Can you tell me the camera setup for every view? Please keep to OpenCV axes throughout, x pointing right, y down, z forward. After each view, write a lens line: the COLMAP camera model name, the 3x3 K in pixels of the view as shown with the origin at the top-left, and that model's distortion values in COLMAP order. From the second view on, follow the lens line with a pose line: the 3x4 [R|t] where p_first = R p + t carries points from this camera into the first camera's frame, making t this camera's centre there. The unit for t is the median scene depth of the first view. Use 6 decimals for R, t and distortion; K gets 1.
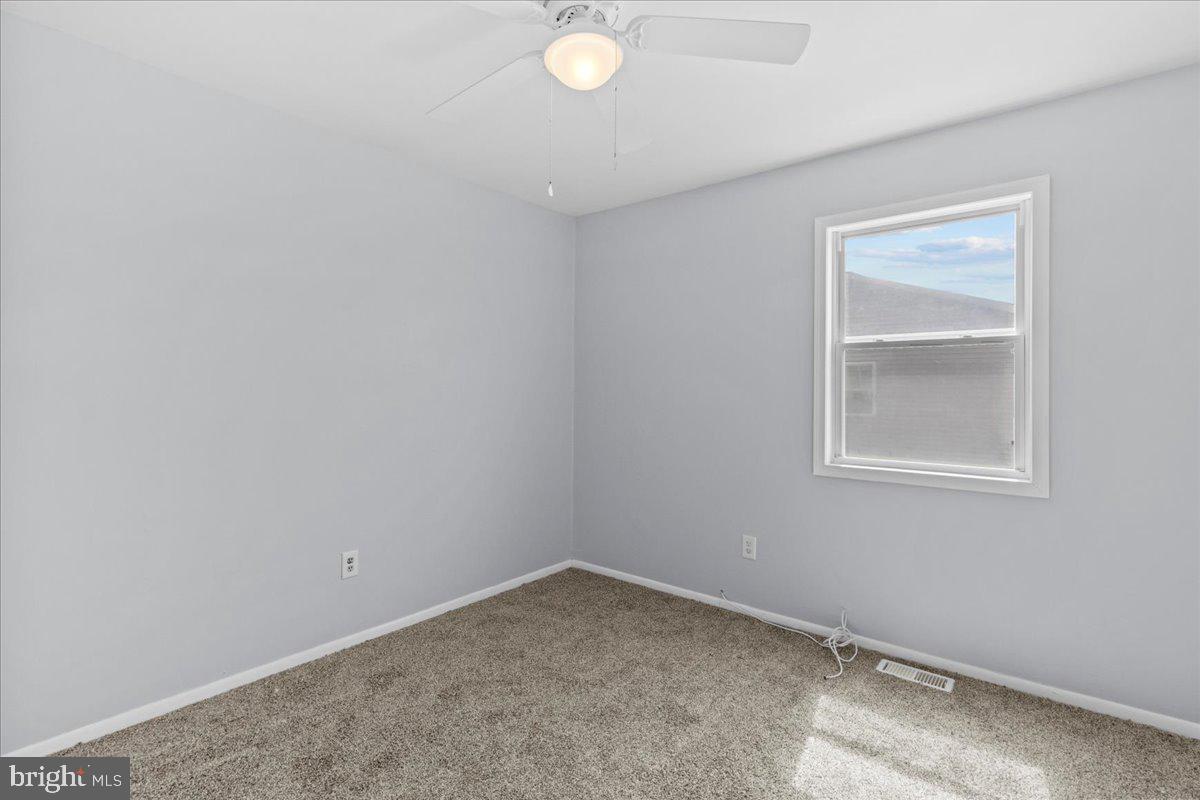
lens RADIAL K [[587.6, 0, 583.7], [0, 587.6, 402.6], [0, 0, 1]] dist [-0.001832, -0.000194]
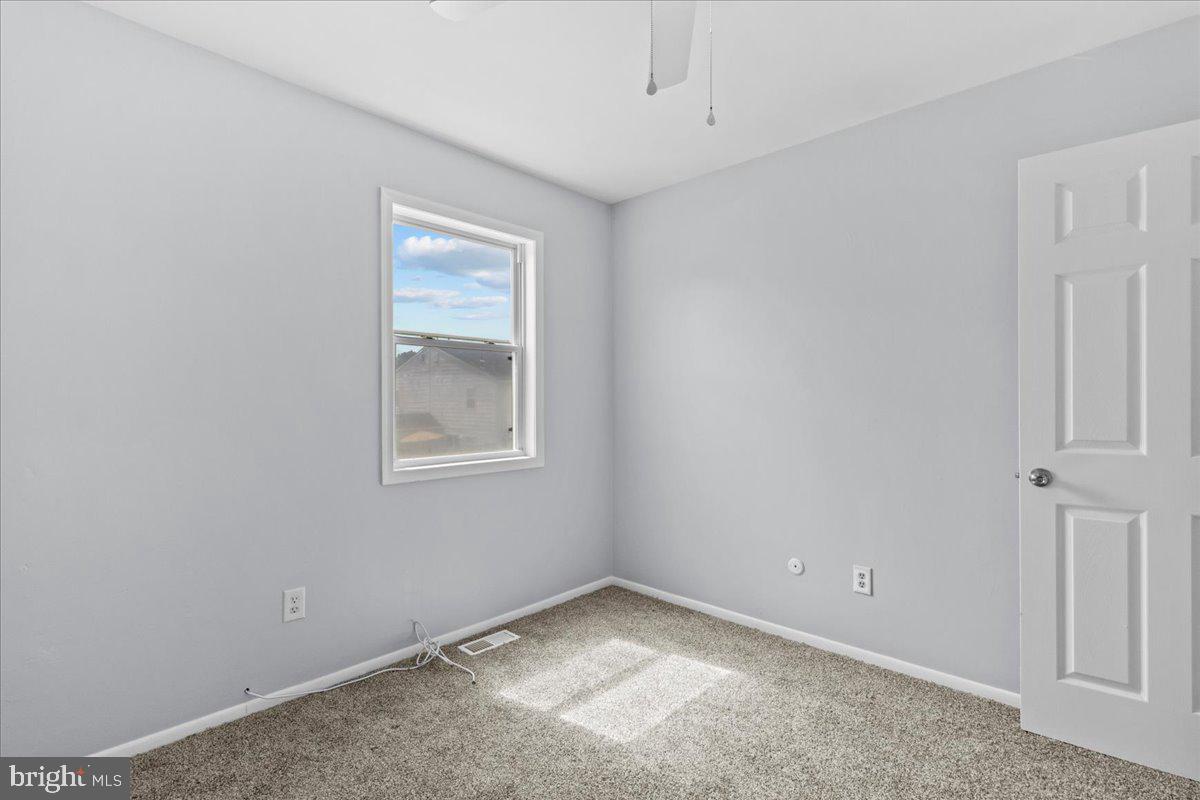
lens RADIAL K [[604.3, 0, 601.8], [0, 604.3, 418.3], [0, 0, 1]] dist [0.000883, 0.000336]
pose [[-0.017217, -0.039356, 0.999077, -0.582957], [0.018238, 0.999046, 0.039669, -0.005771], [-0.999685, 0.018904, -0.016483, 0.803043]]
